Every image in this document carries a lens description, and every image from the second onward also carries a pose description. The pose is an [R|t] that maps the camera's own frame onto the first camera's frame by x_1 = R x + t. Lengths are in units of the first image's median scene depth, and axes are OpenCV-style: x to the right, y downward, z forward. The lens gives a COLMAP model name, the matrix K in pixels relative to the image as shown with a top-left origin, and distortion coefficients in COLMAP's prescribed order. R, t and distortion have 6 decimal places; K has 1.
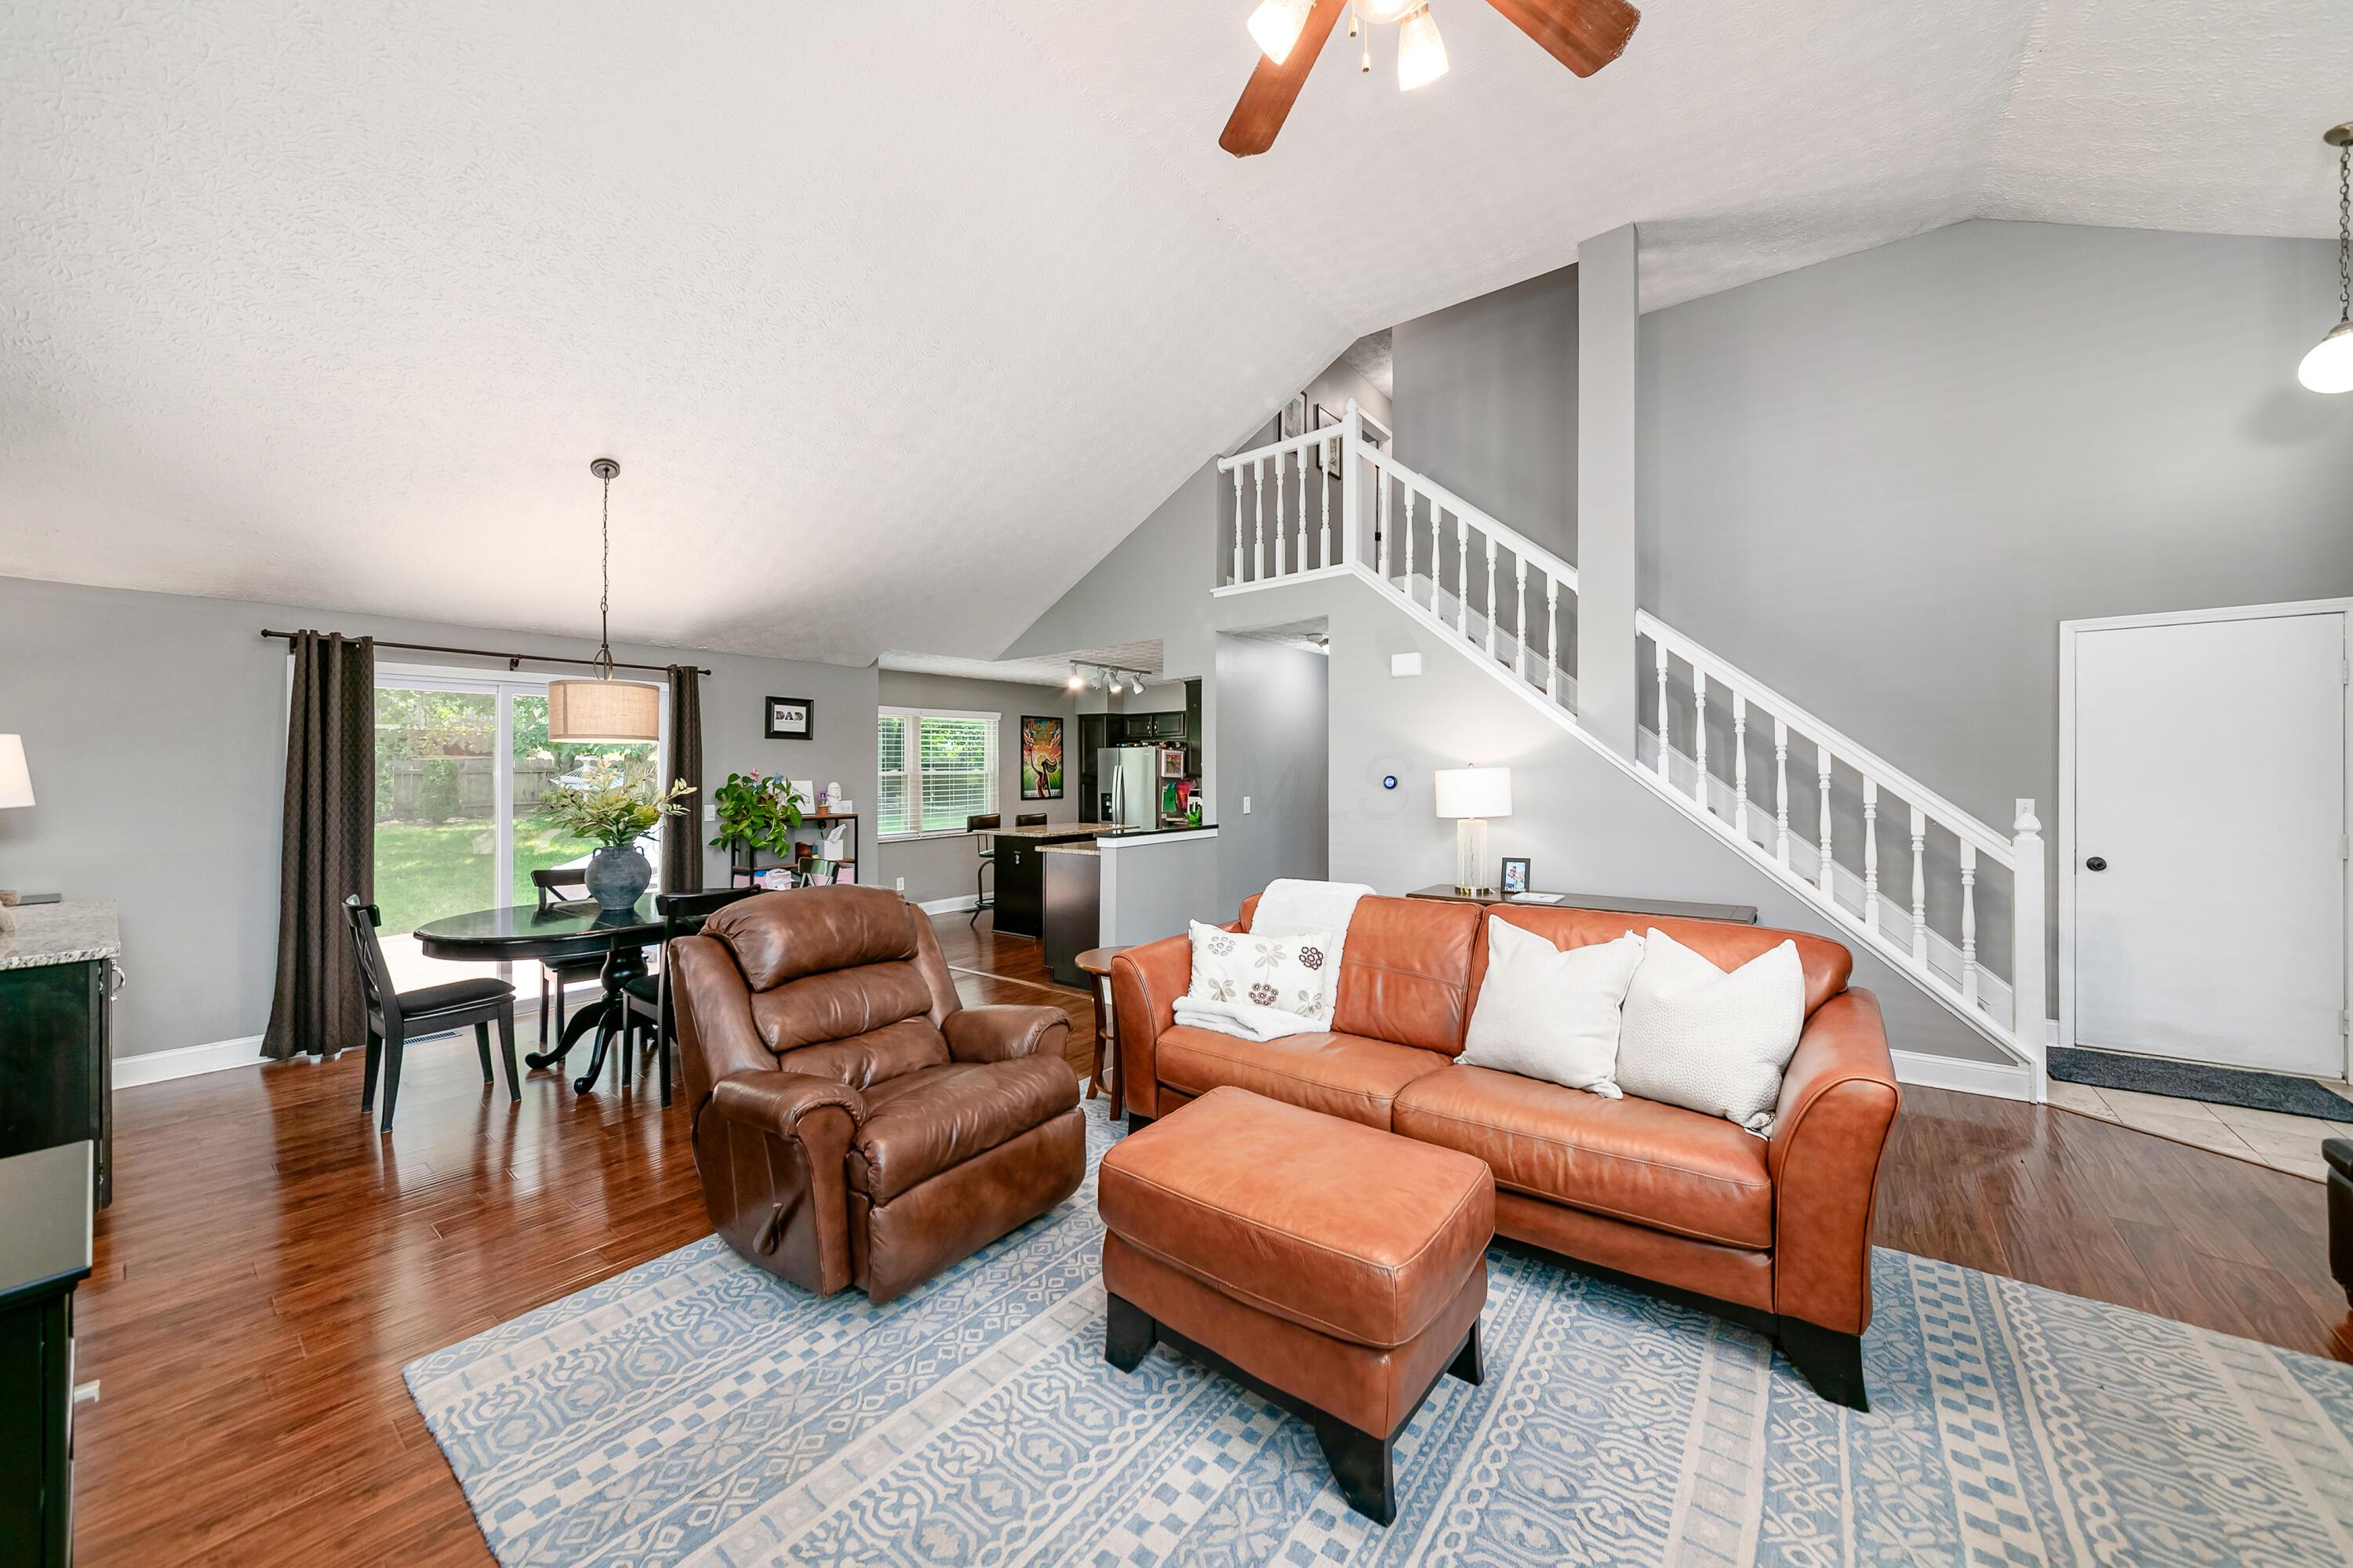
lens RADIAL K [[832.5, 0, 1165.3], [0, 832.5, 769.7], [0, 0, 1]] dist [0.000597, 0.000039]
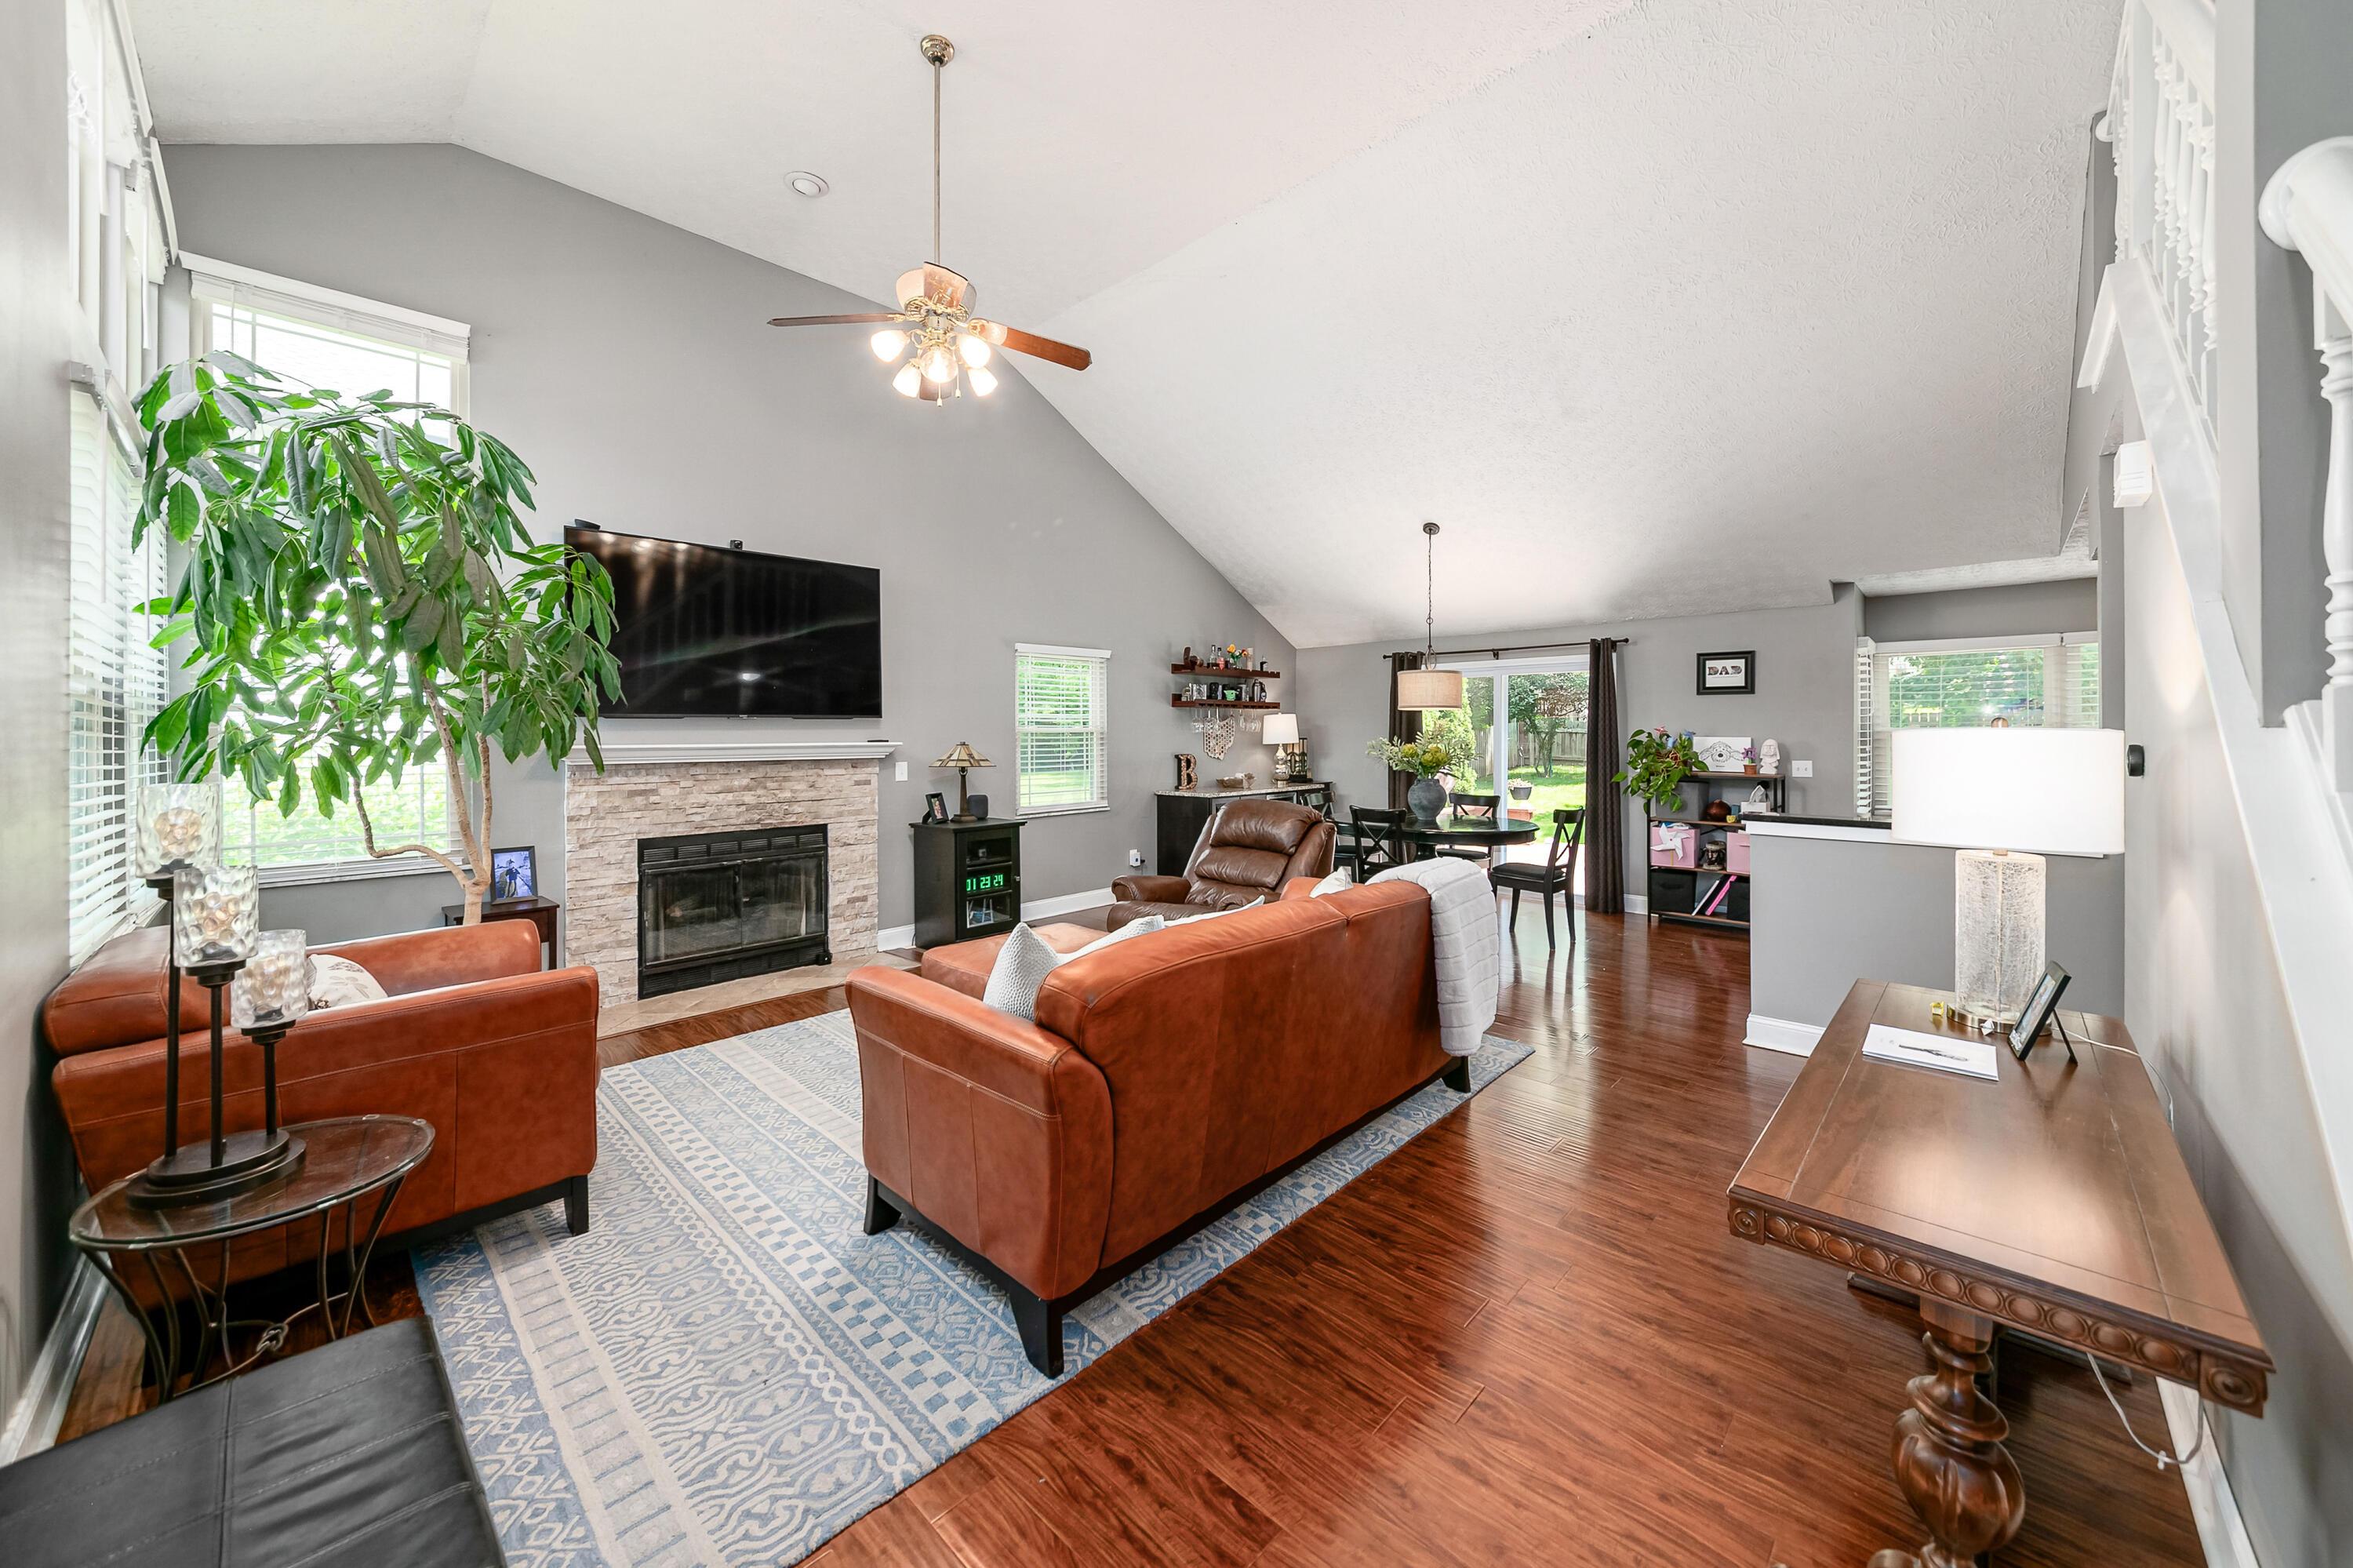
lens RADIAL K [[851.4, 0, 1178.2], [0, 851.4, 722.3], [0, 0, 1]] dist [0.000069, -0.000006]
pose [[-0.096212, -0.008607, -0.995324, 0.611034], [0.005914, 0.999940, -0.009219, 0.001611], [0.995343, -0.006773, -0.096155, 0.467747]]
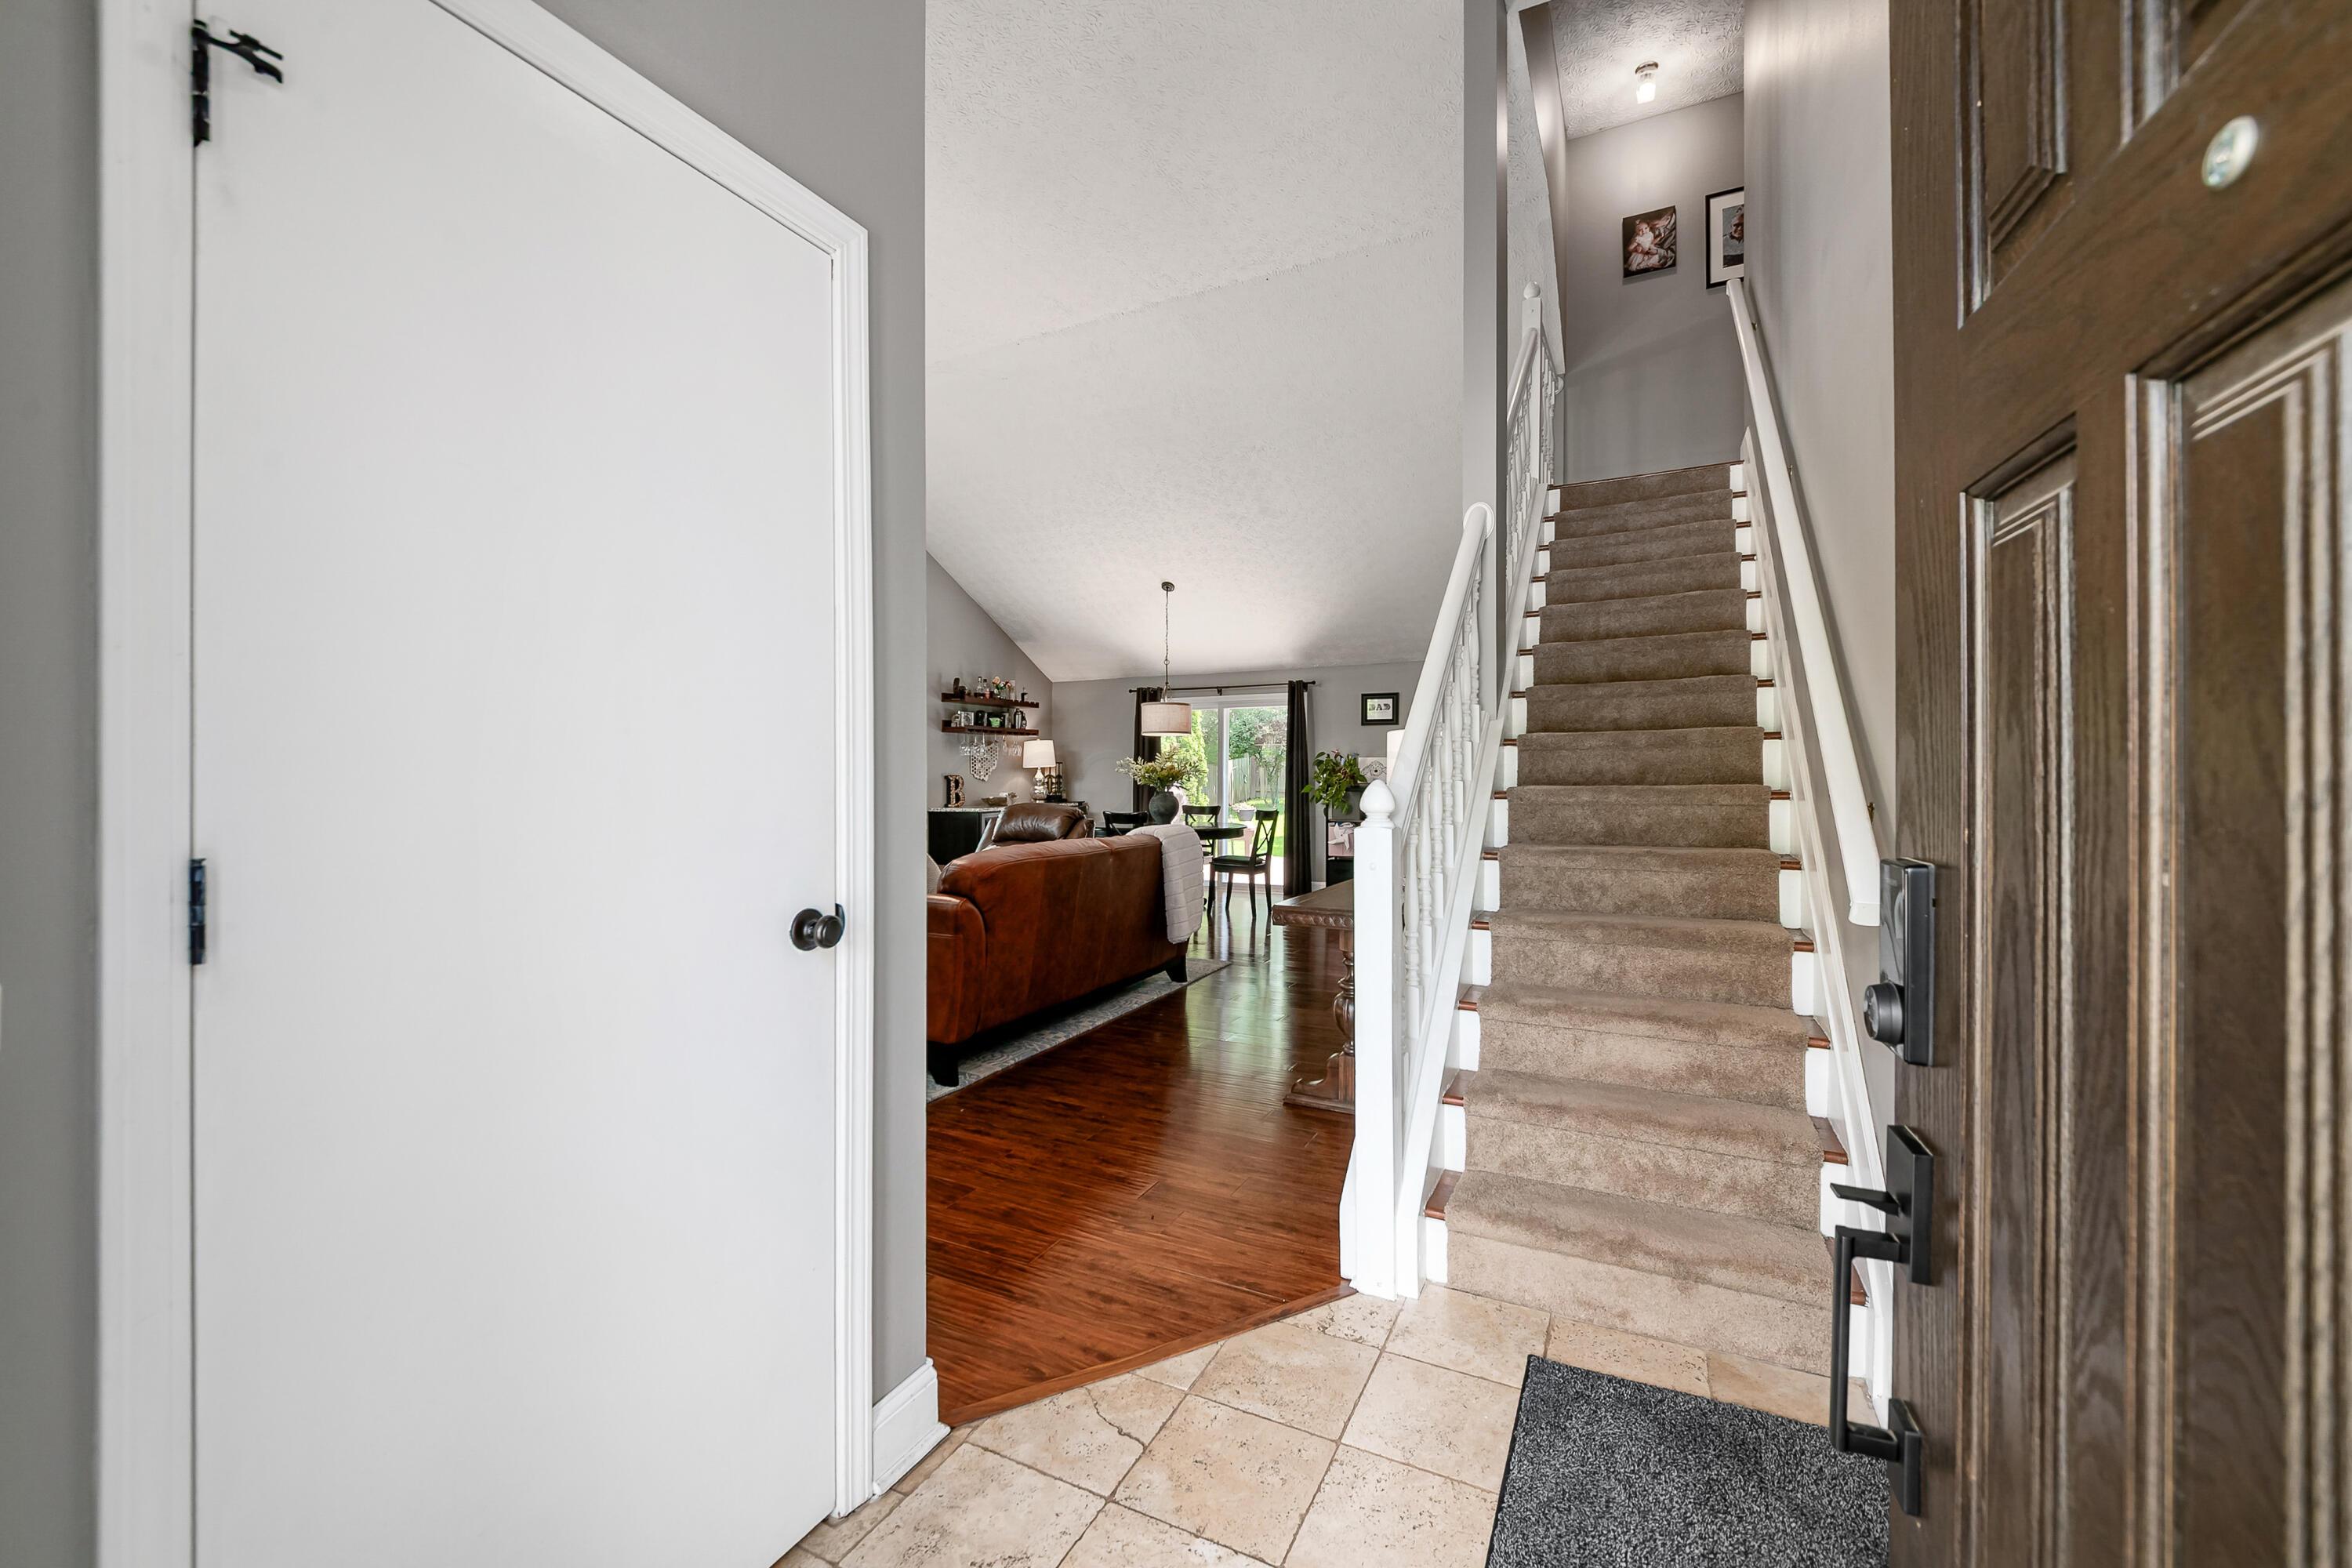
lens RADIAL K [[946.5, 0, 1178.7], [0, 946.5, 774.9], [0, 0, 1]] dist [0.007032, -0.005190]
pose [[0.193766, 0.004713, -0.981036, 0.951570], [0.005529, 0.999967, 0.005896, 0.030900], [0.981032, -0.006567, 0.193734, 0.414737]]
